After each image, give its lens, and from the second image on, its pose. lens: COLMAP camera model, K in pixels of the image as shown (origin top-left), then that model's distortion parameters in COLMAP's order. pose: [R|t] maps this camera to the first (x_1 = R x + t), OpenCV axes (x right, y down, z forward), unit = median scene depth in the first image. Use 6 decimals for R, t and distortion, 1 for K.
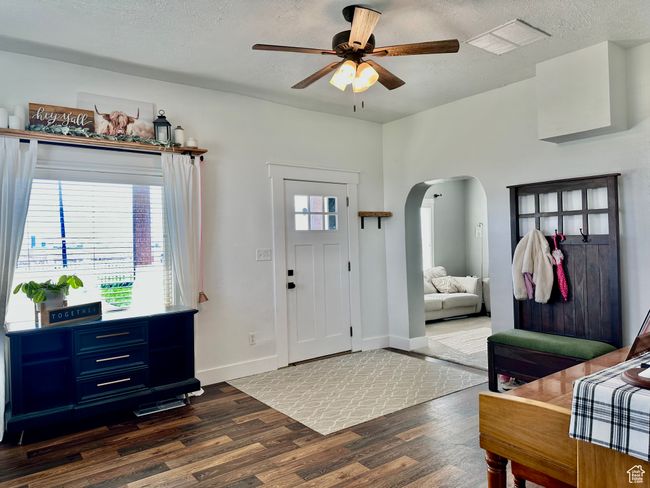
lens RADIAL K [[456.9, 0, 321.9], [0, 456.9, 242.0], [0, 0, 1]] dist [0.104984, -0.130273]
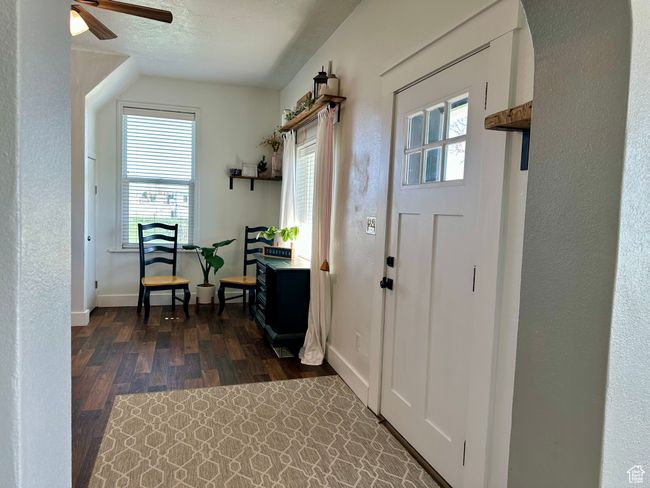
lens RADIAL K [[456.9, 0, 321.9], [0, 456.9, 242.0], [0, 0, 1]] dist [0.104984, -0.130273]
pose [[-0.339222, 0.081936, -0.937131, 0.664936], [-0.023700, 0.995139, 0.095587, -0.011146], [0.940408, 0.054635, -0.335631, 1.515066]]
